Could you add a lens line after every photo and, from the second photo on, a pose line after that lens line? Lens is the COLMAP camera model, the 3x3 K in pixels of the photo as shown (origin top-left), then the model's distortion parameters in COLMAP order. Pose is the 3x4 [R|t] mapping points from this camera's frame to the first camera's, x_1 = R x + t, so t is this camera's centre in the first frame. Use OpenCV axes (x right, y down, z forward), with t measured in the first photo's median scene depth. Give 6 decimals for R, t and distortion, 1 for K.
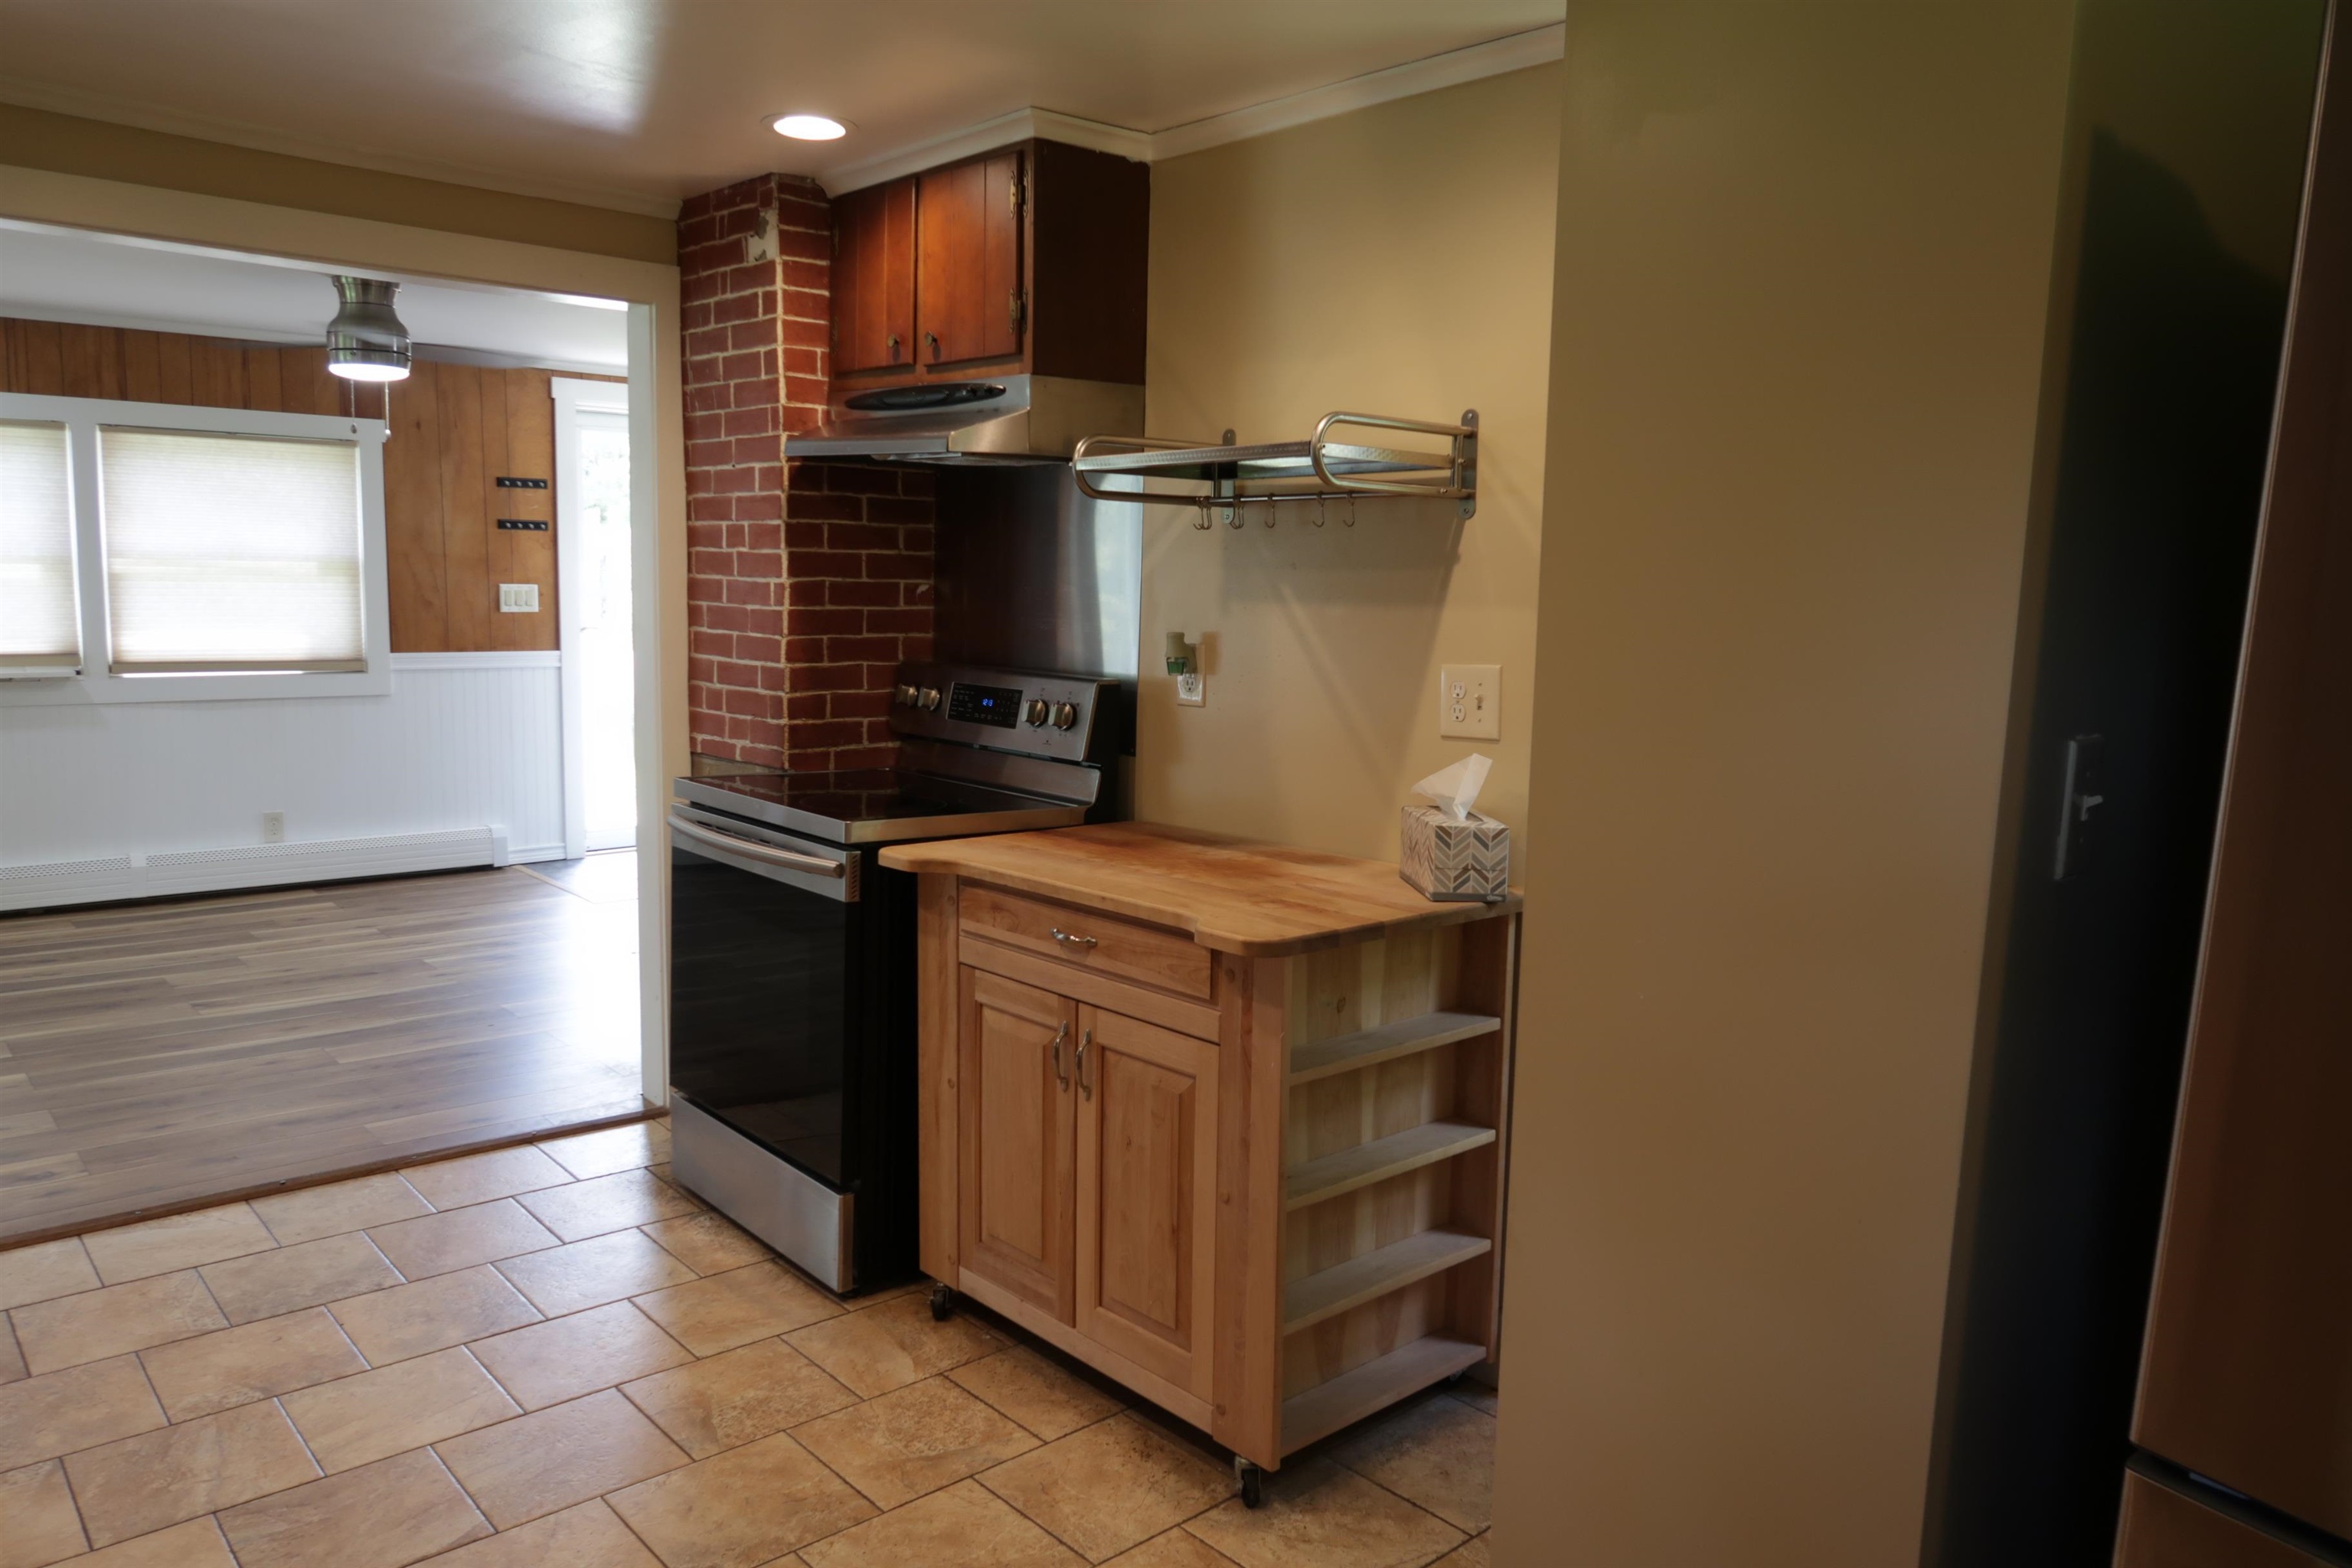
lens RADIAL K [[1612.8, 0, 1176.0], [0, 1612.8, 784.0], [0, 0, 1]] dist [-0.039399, 0.009464]
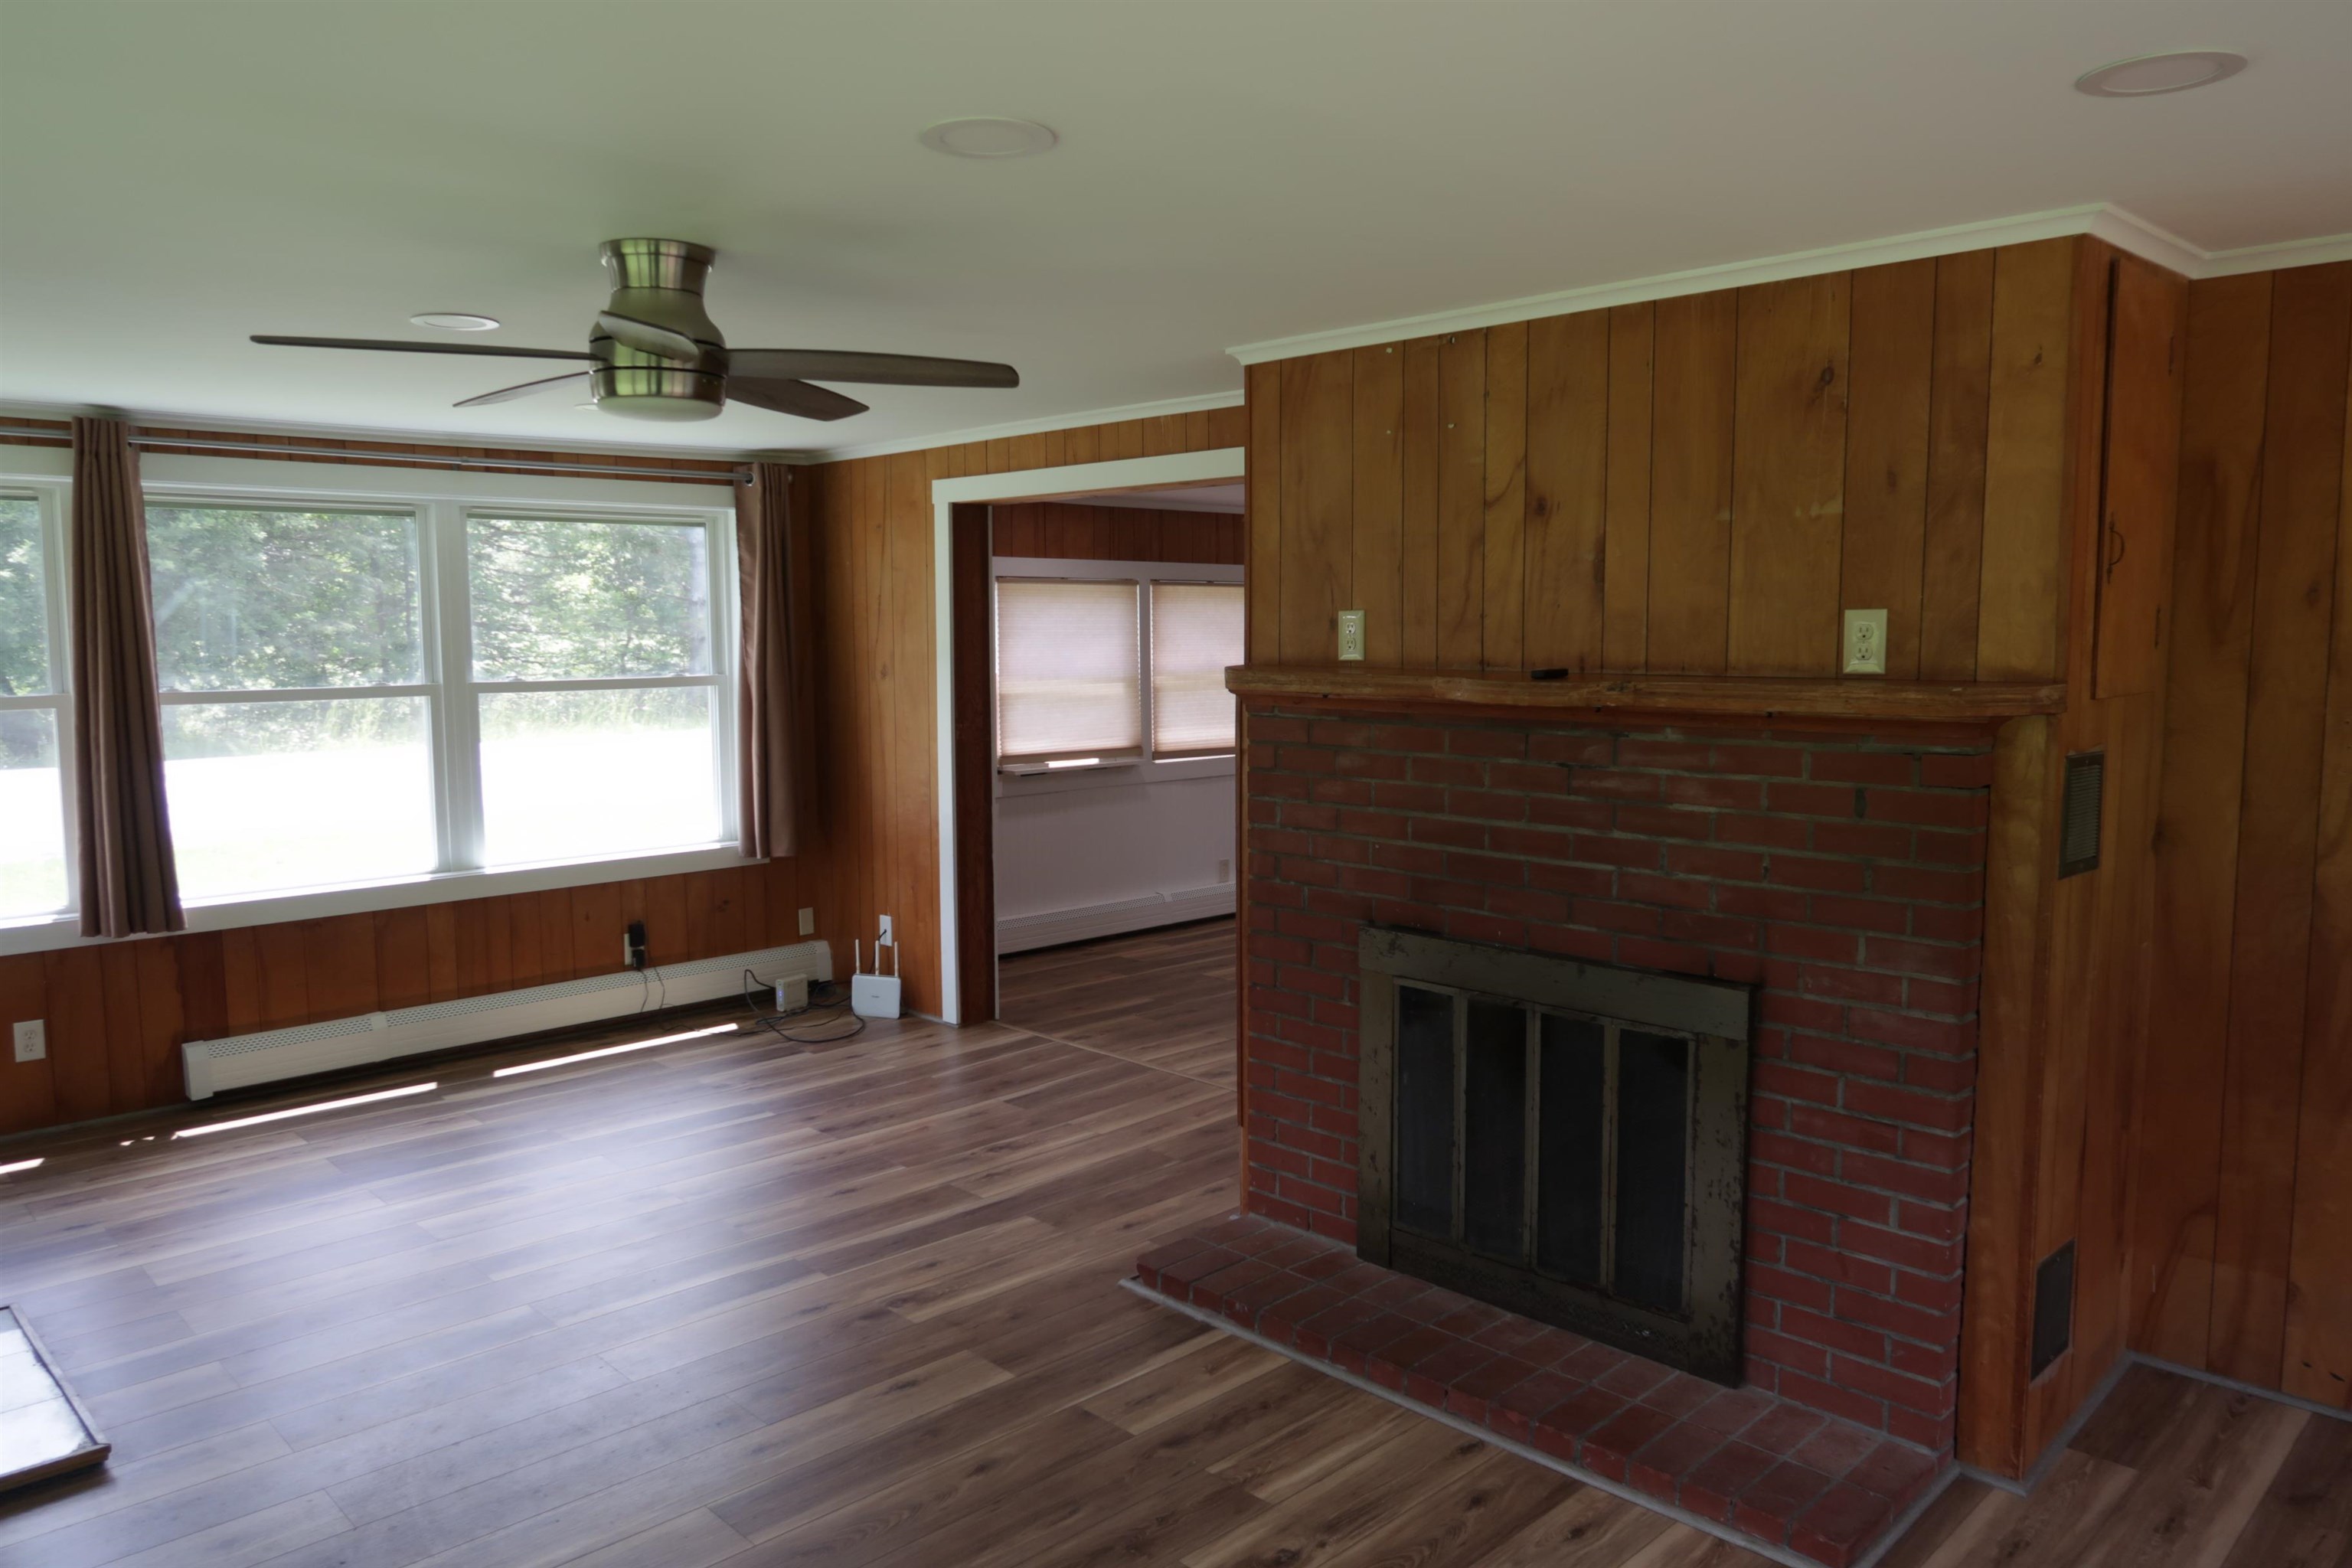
lens RADIAL K [[1612.8, 0, 1176.0], [0, 1612.8, 784.0], [0, 0, 1]] dist [-0.039399, 0.009464]
pose [[0.998473, -0.031195, 0.045590, -1.135684], [0.032360, 0.999162, -0.025046, -0.021405], [-0.044771, 0.026483, 0.998646, -0.623199]]
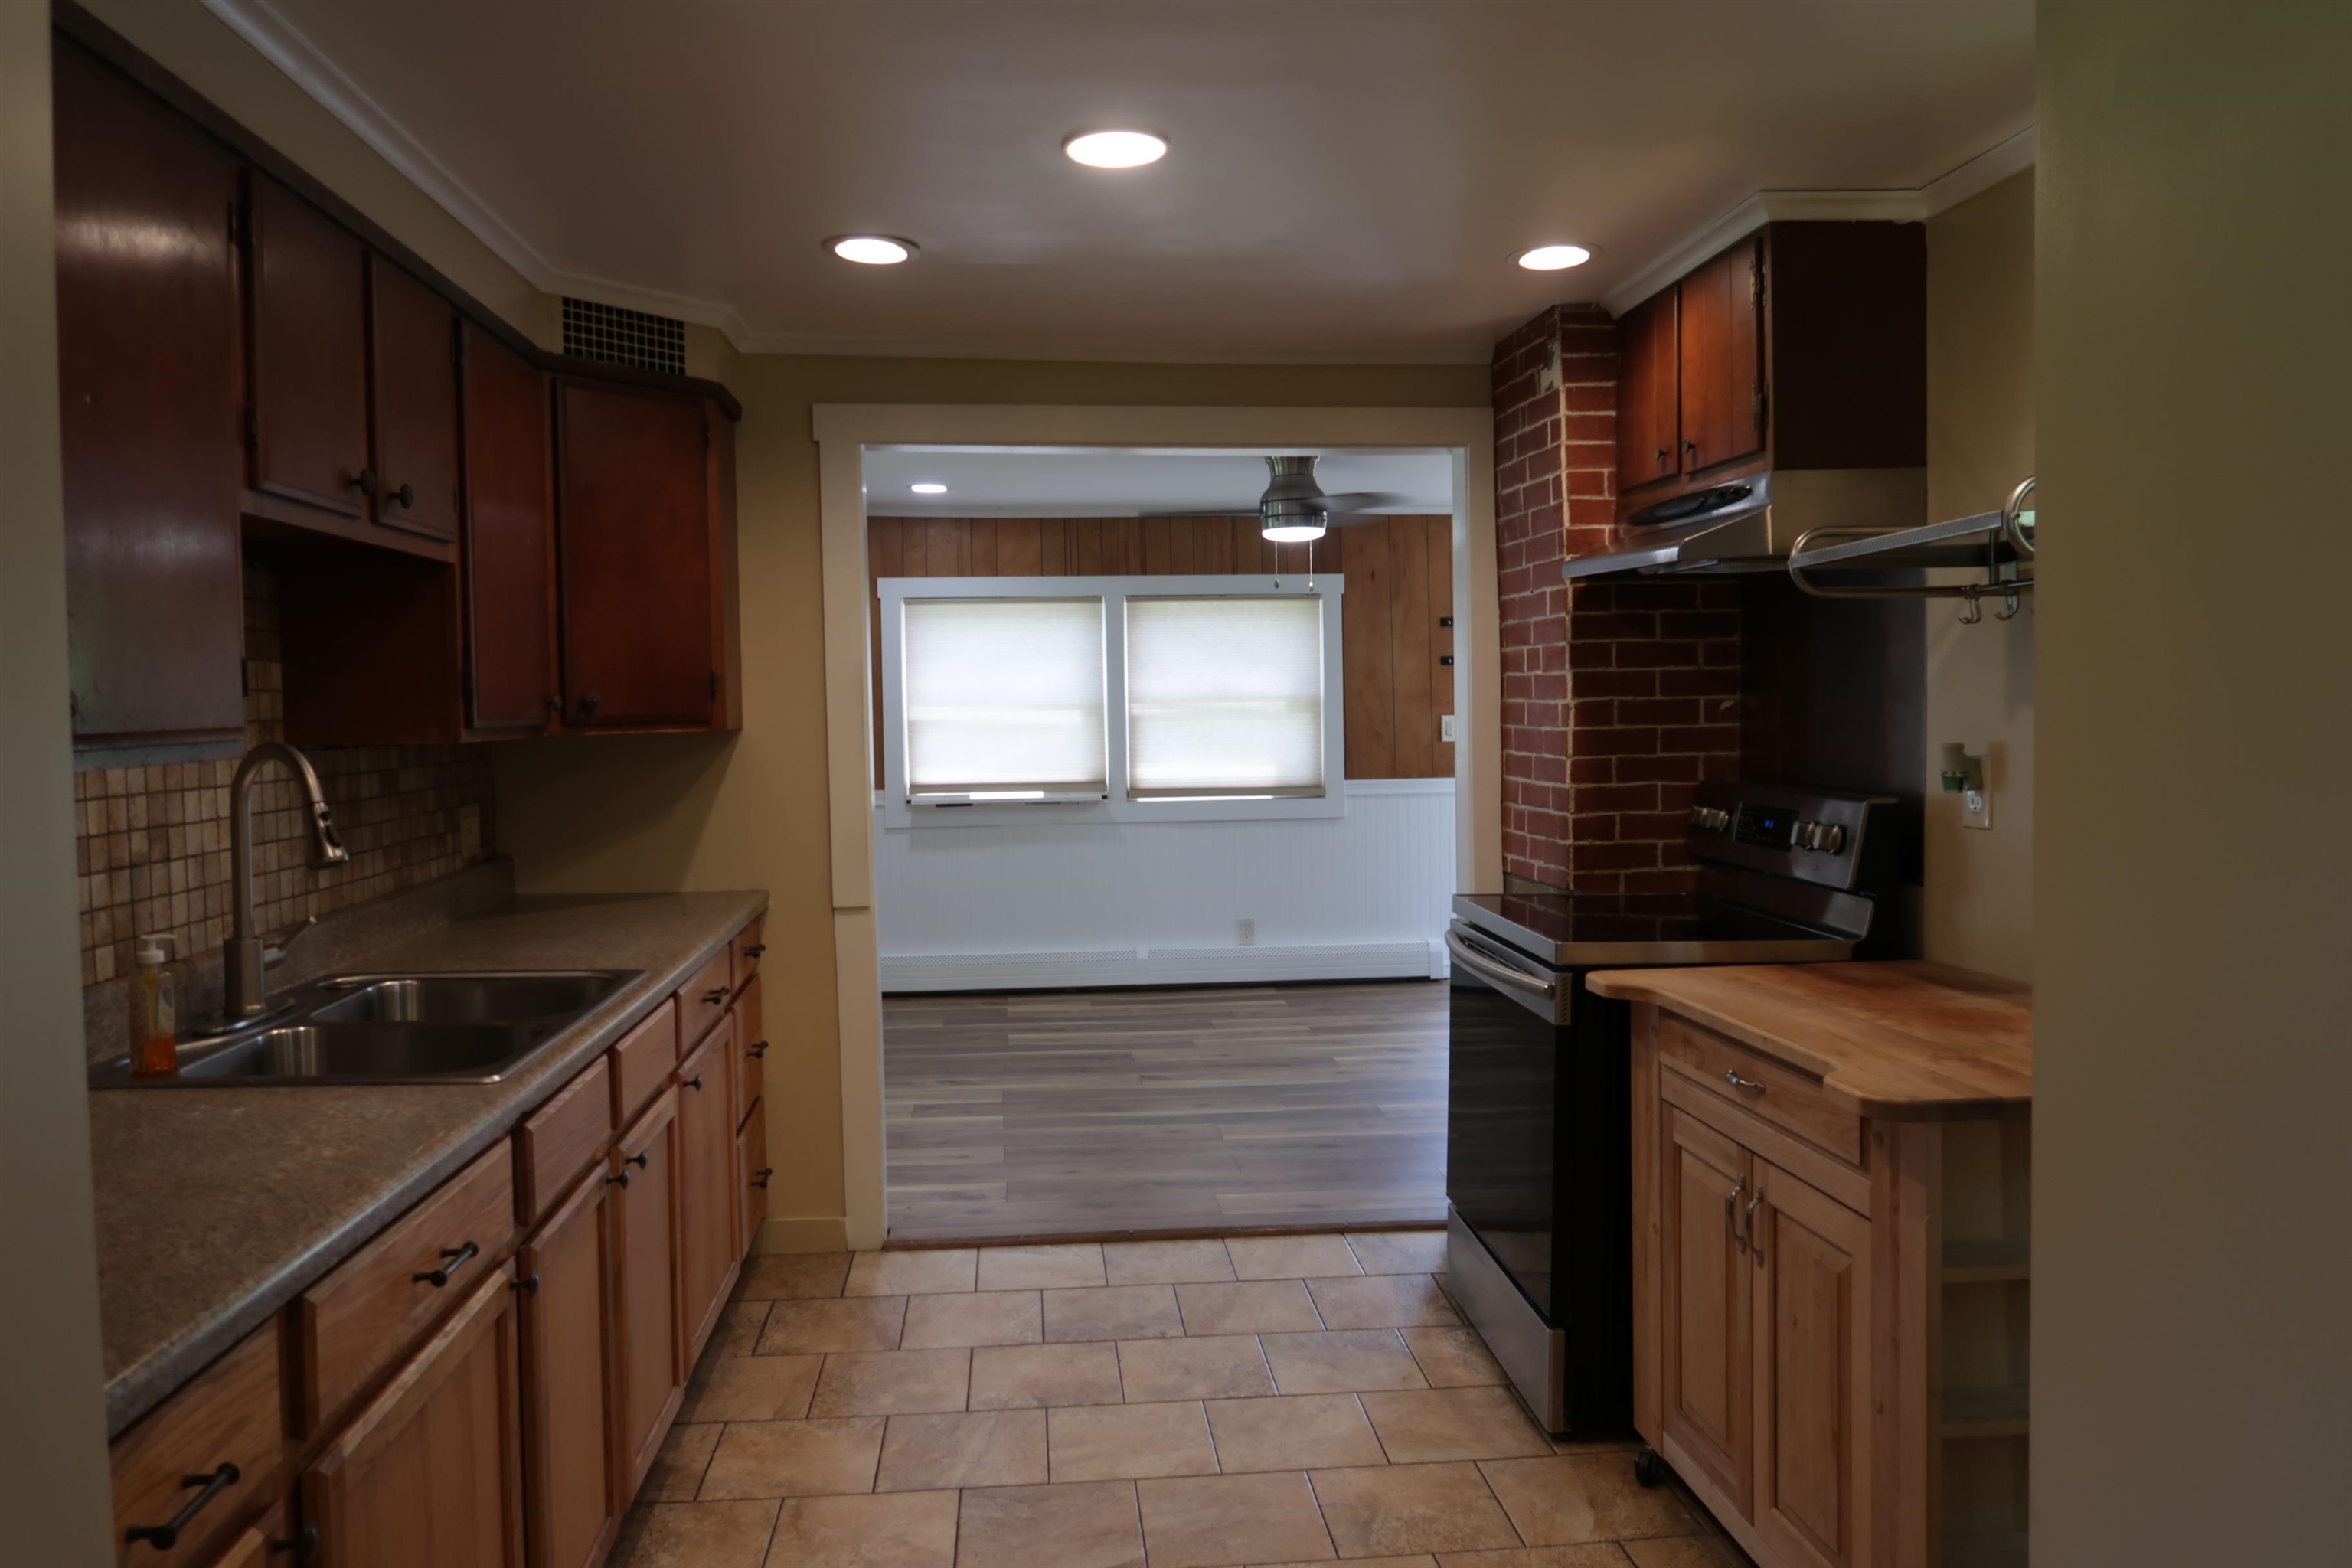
lens RADIAL K [[1612.8, 0, 1176.0], [0, 1612.8, 784.0], [0, 0, 1]] dist [-0.039399, 0.009464]
pose [[0.797131, -0.008150, -0.603752, 0.166775], [-0.040655, 0.996915, -0.067134, 0.002089], [0.602436, 0.078060, 0.794341, 0.060812]]
